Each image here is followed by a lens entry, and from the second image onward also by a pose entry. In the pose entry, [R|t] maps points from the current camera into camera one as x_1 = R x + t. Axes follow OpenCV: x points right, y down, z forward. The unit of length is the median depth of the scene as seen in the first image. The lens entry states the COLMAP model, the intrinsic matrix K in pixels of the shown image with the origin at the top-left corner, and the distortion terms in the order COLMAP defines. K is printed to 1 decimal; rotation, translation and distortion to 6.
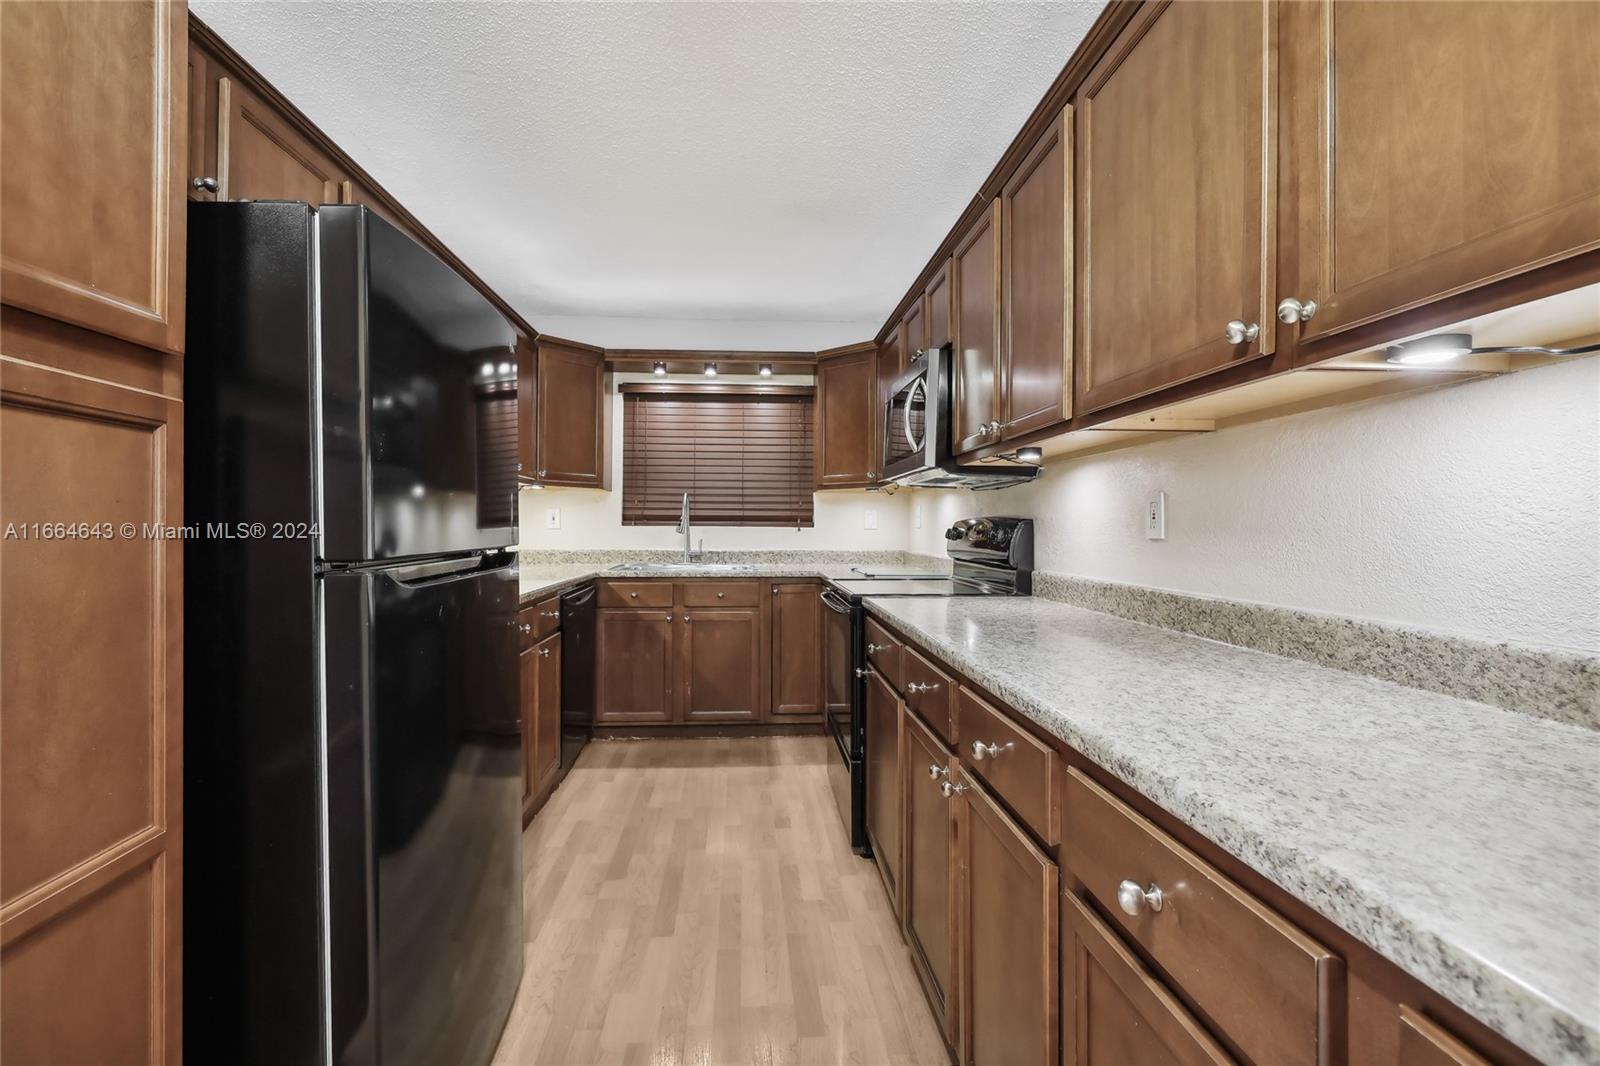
lens RADIAL K [[711.9, 0, 781.8], [0, 711.9, 520.1], [0, 0, 1]] dist [0.001592, -0.002386]
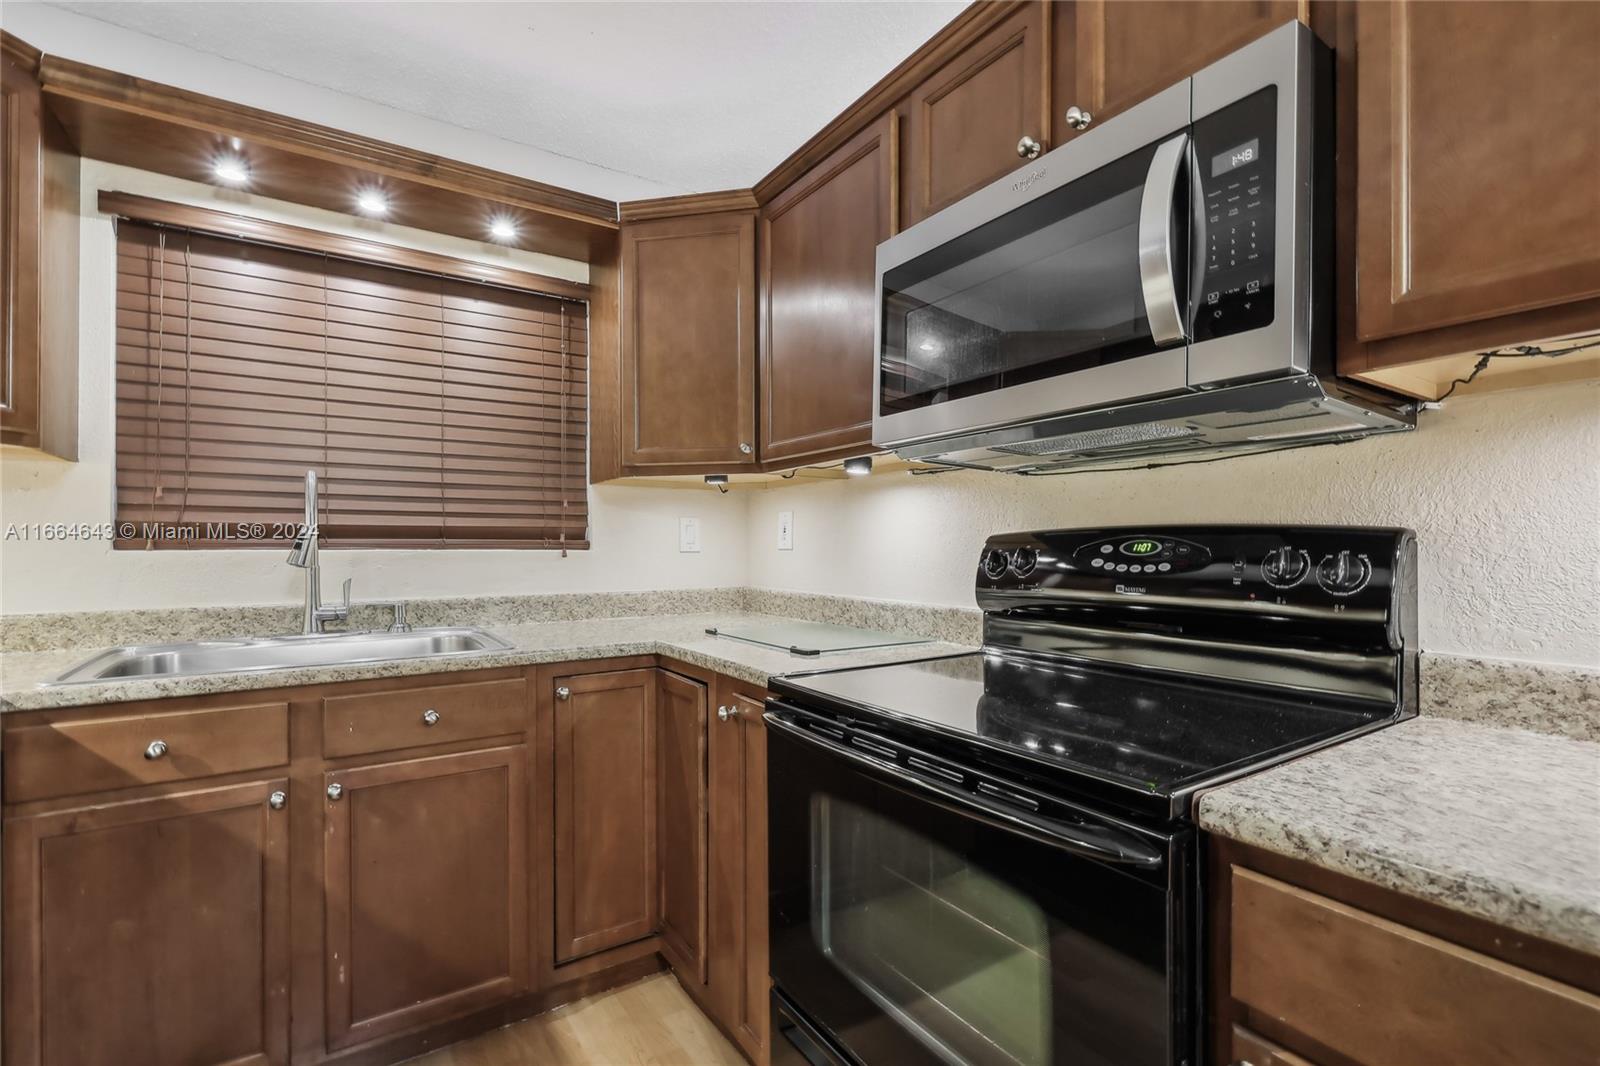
lens RADIAL K [[711.9, 0, 776.5], [0, 711.9, 545.4], [0, 0, 1]] dist [0.001592, -0.002386]
pose [[0.868956, -0.006489, 0.494846, -0.118696], [0.001918, 0.999951, 0.009744, 0.002550], [-0.494885, -0.007518, 0.868926, 0.564960]]
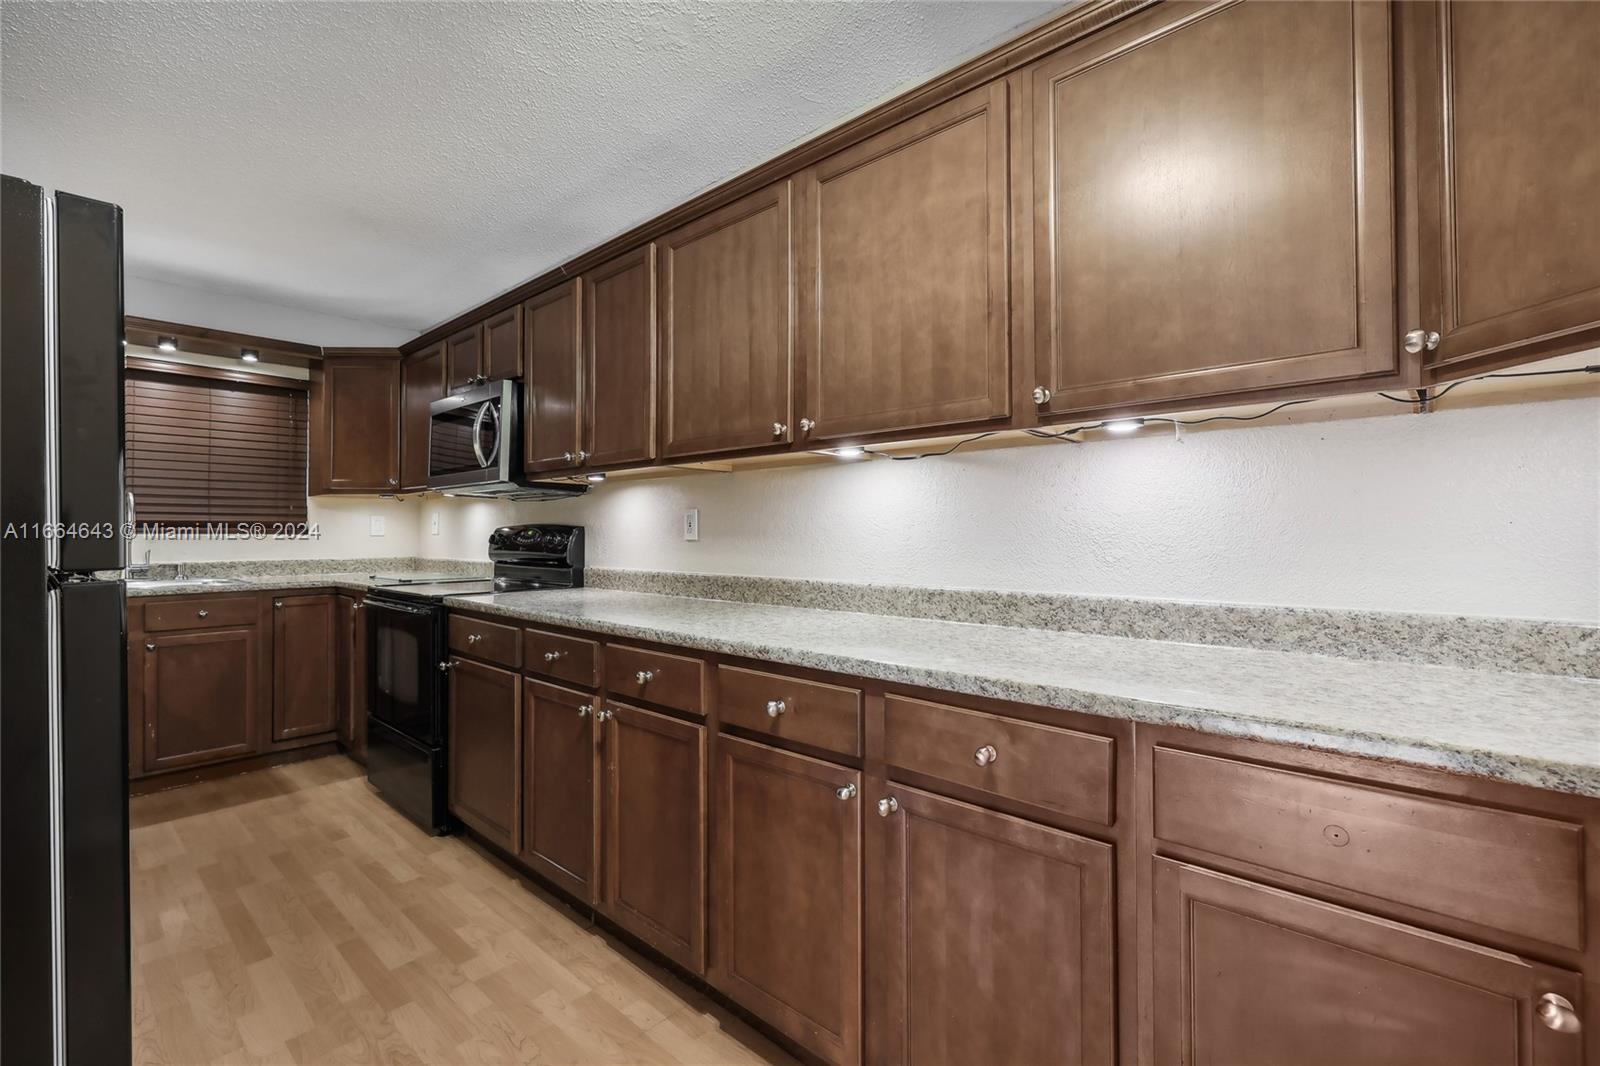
lens RADIAL K [[711.9, 0, 785.5], [0, 711.9, 523.5], [0, 0, 1]] dist [0.001592, -0.002386]
pose [[0.716253, 0.004013, 0.697829, -0.187560], [-0.001202, 0.999989, -0.004517, -0.000885], [-0.697840, 0.002396, 0.716250, -0.104175]]
